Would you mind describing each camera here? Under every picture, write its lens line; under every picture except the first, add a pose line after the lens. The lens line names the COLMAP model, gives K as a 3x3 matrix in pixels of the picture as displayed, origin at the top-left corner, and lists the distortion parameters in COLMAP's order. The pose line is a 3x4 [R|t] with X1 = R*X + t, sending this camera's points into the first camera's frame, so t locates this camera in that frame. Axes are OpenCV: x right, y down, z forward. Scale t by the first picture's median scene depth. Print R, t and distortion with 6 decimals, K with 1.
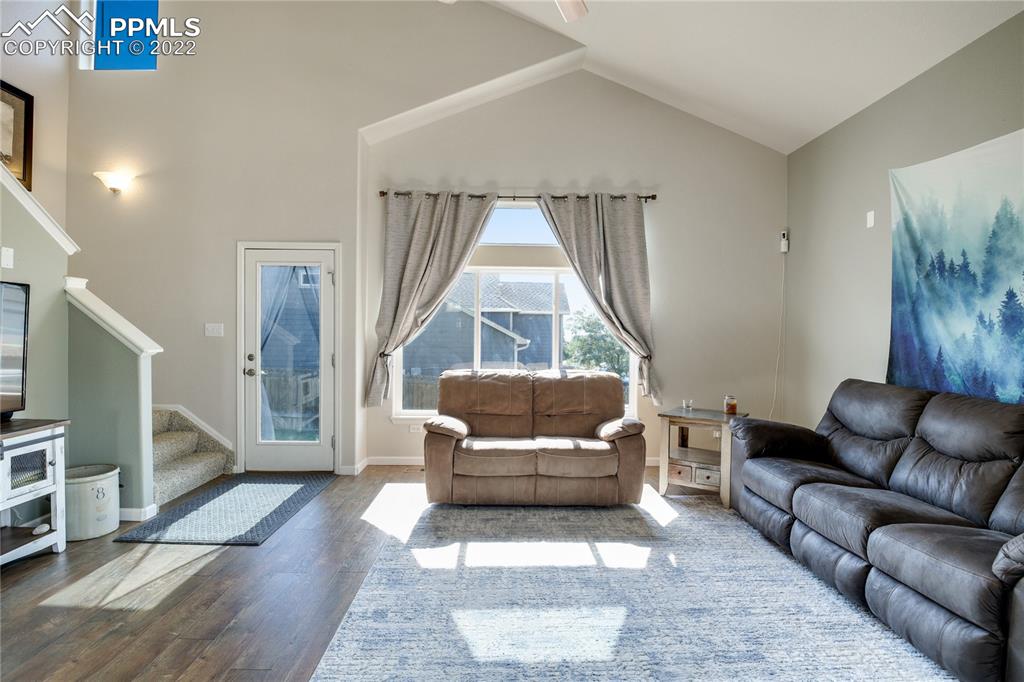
lens RADIAL K [[508.2, 0, 512.0], [0, 508.2, 341.0], [0, 0, 1]] dist [-0.021695, -0.000872]
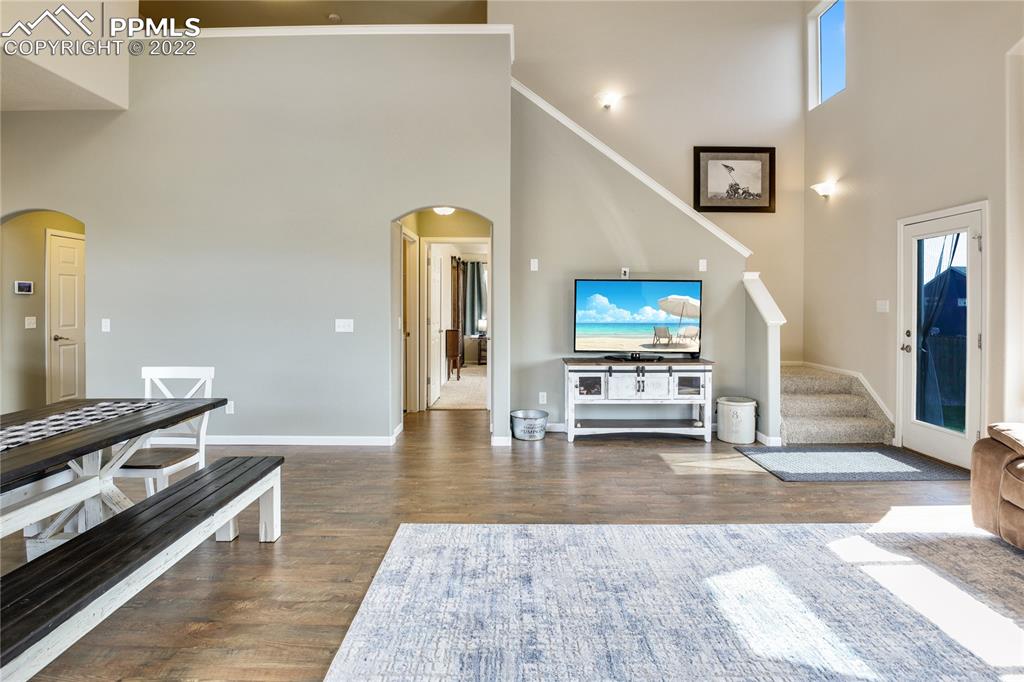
lens RADIAL K [[510.6, 0, 511.2], [0, 510.6, 316.2], [0, 0, 1]] dist [-0.001256, -0.014862]
pose [[-0.028604, 0.010015, -0.999541, 0.725889], [-0.017594, 0.999790, 0.010521, 0.002030], [0.999436, 0.017887, -0.028422, 0.353138]]
